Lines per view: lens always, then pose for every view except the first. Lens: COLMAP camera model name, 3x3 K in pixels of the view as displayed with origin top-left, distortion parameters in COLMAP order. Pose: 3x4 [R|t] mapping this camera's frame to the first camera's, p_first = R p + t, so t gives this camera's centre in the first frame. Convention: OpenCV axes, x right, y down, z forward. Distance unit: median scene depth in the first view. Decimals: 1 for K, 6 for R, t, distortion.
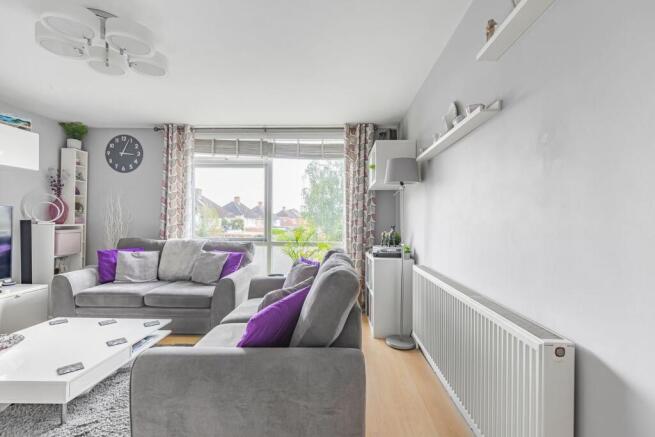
lens RADIAL K [[294.3, 0, 329.0], [0, 294.3, 222.4], [0, 0, 1]] dist [-0.003529, -0.000352]
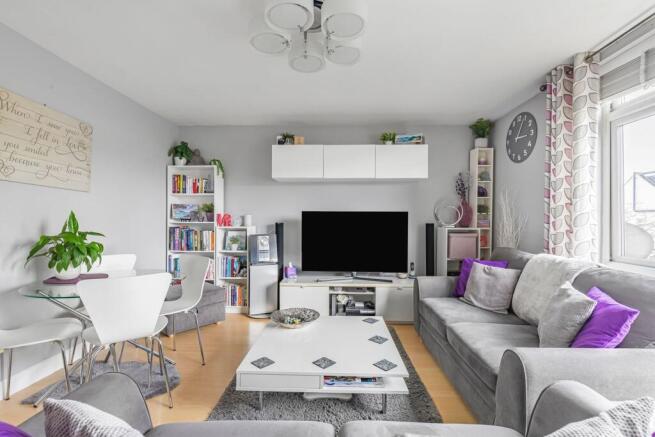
lens RADIAL K [[294.3, 0, 329.0], [0, 294.3, 222.4], [0, 0, 1]] dist [-0.003529, -0.000352]
pose [[-0.005130, -0.002691, -0.999983, 0.083924], [-0.006972, 0.999972, -0.002655, -0.005831], [0.999963, 0.006958, -0.005149, 0.527754]]
